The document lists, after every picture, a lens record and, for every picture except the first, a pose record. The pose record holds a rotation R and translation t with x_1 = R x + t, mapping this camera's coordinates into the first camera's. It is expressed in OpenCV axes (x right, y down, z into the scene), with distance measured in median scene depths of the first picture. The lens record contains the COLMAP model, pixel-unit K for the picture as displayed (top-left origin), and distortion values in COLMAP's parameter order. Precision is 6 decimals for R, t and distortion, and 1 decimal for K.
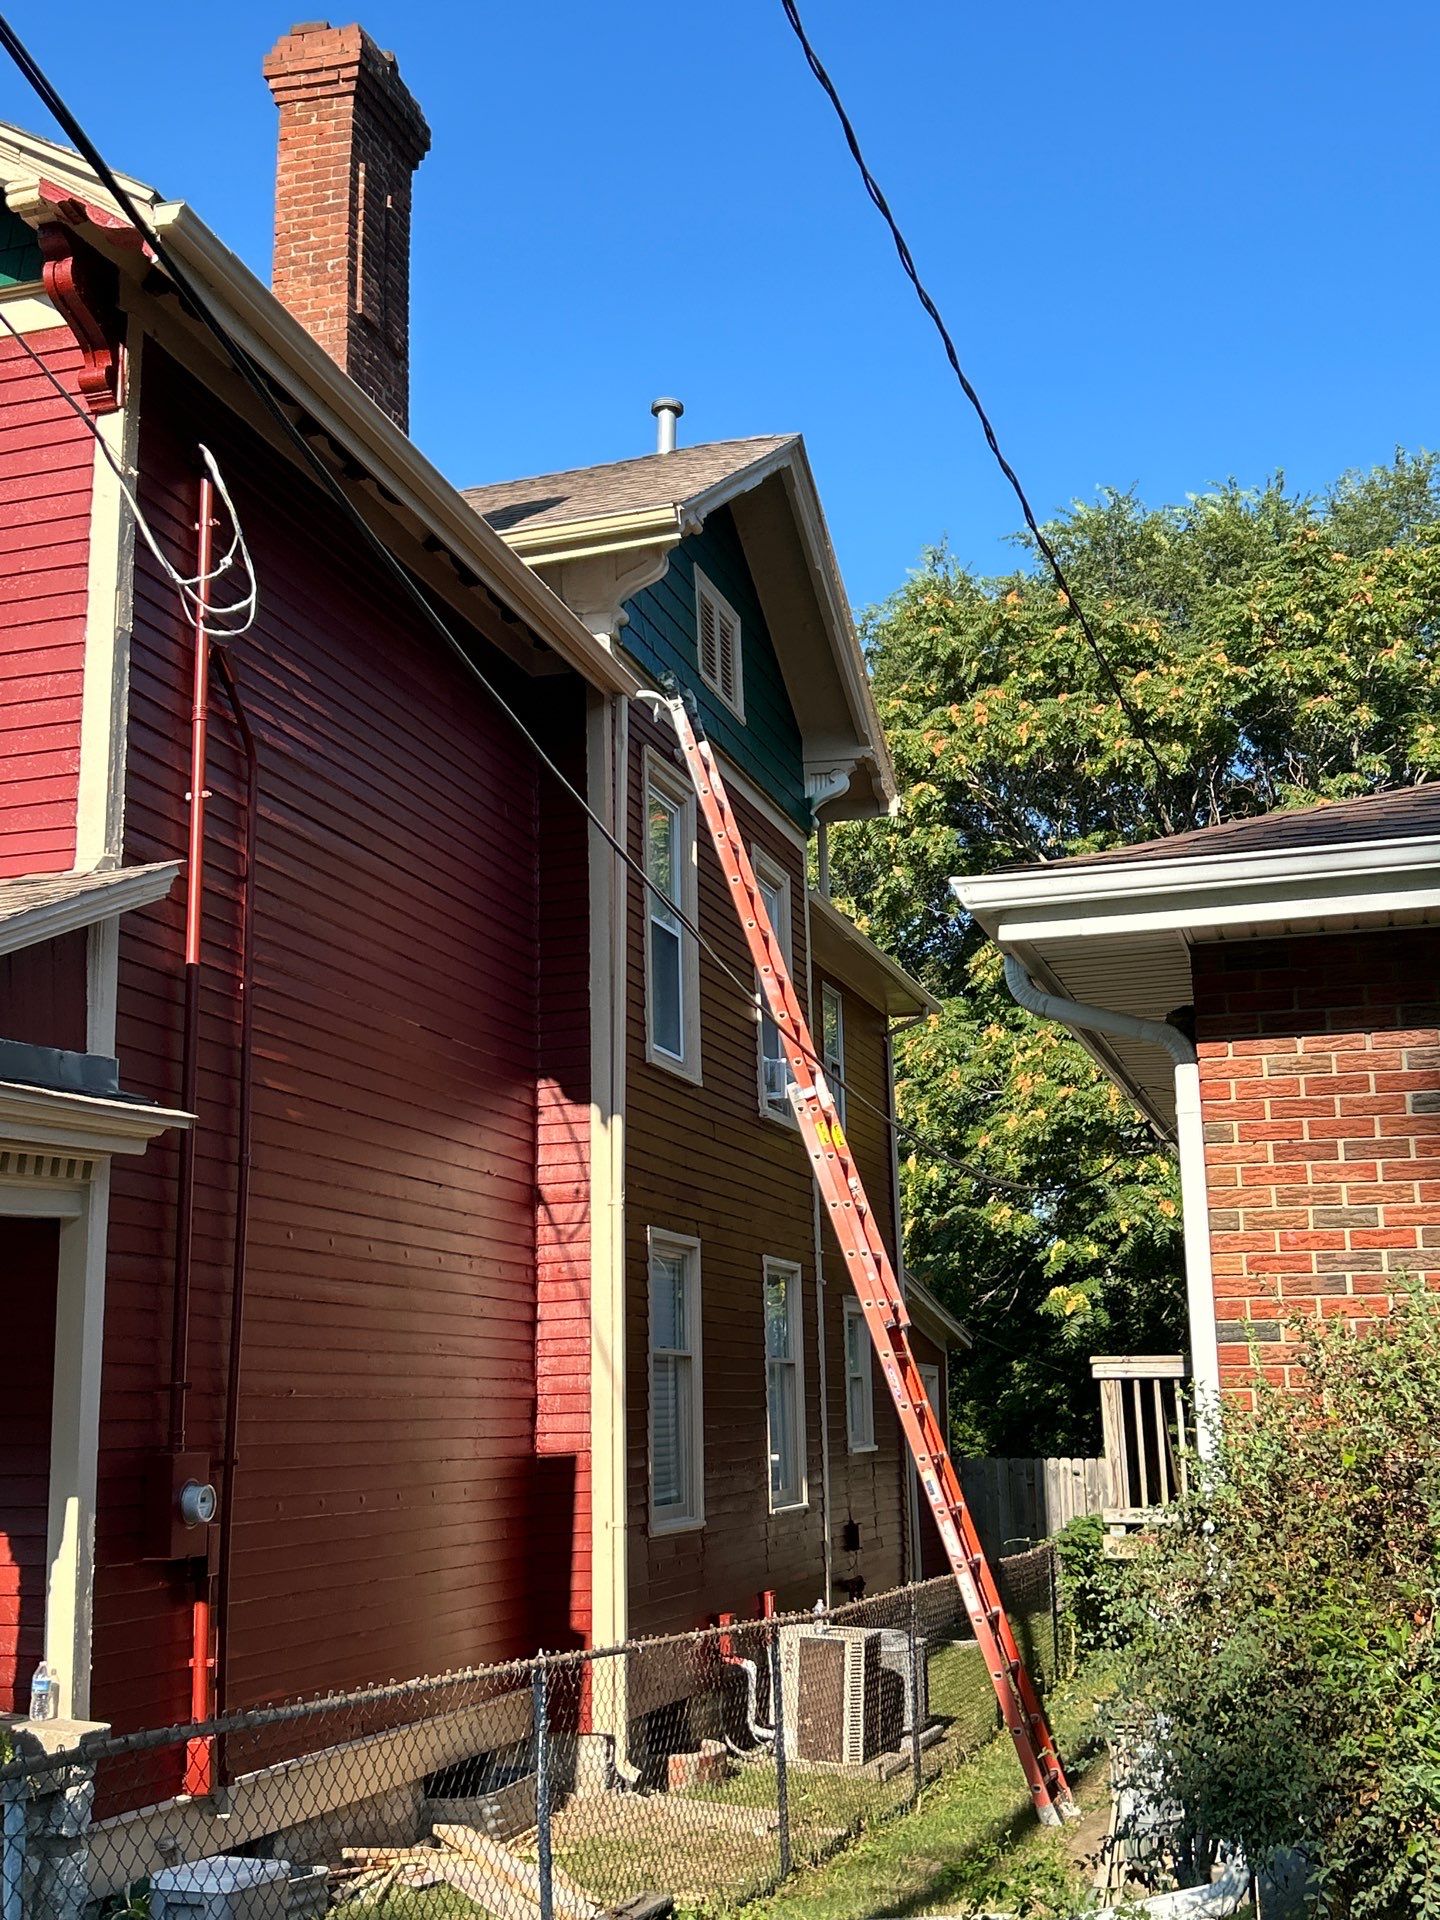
lens RADIAL K [[2141.5, 0, 669.2], [0, 2141.5, 996.2], [0, 0, 1]] dist [0.088798, -0.135850]
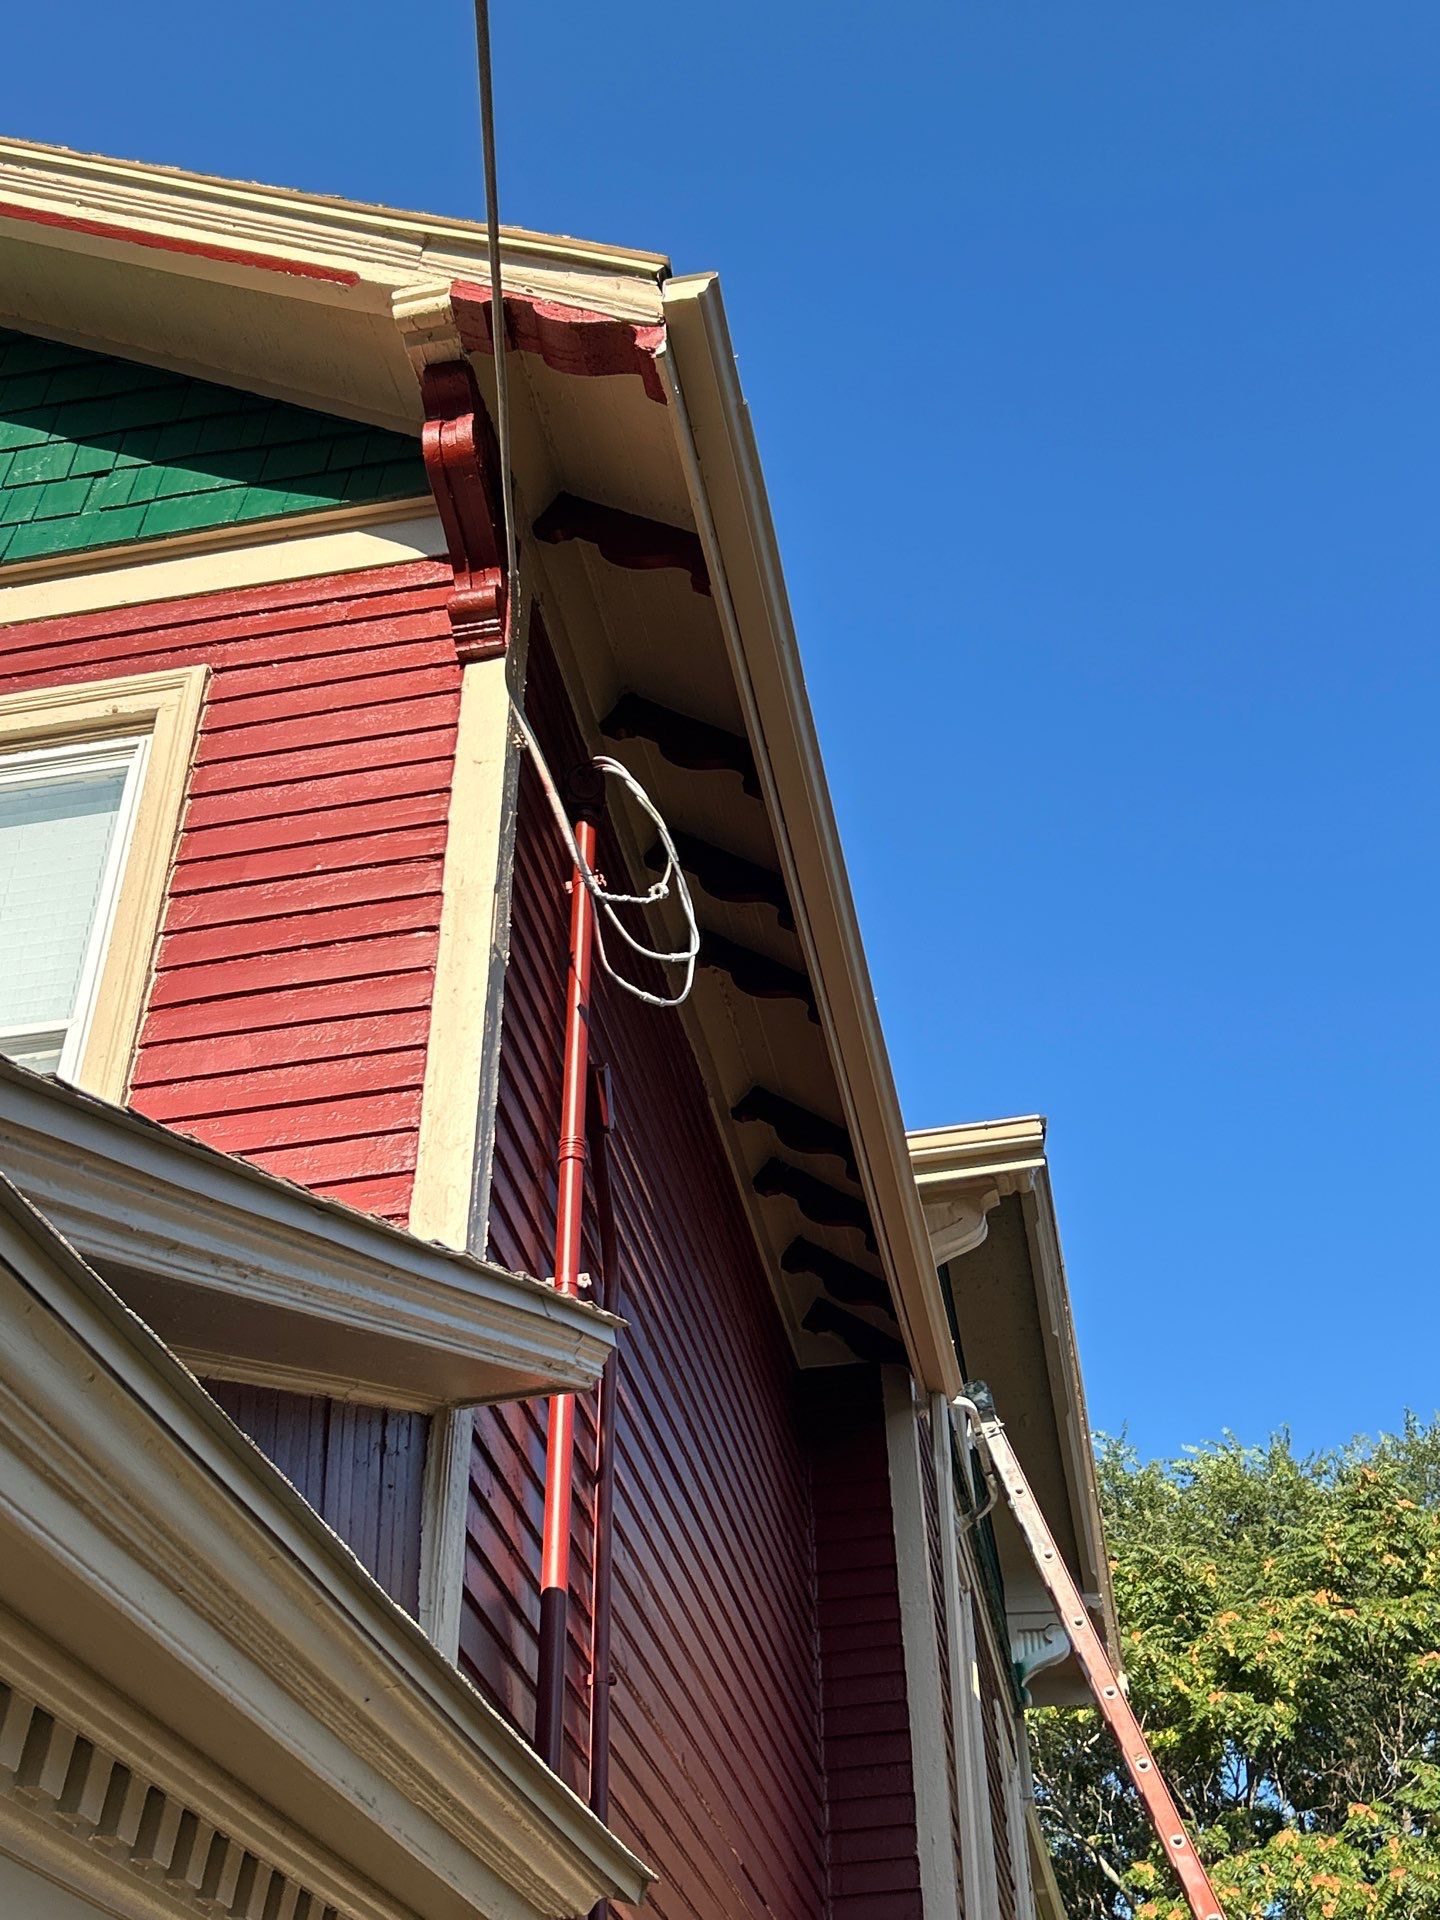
lens RADIAL K [[2141.5, 0, 669.2], [0, 2141.5, 996.2], [0, 0, 1]] dist [0.088798, -0.135850]
pose [[0.995069, 0.064312, 0.075511, -0.079646], [-0.022609, 0.888333, -0.458644, 0.029923], [-0.096575, 0.454675, 0.885406, 0.161165]]
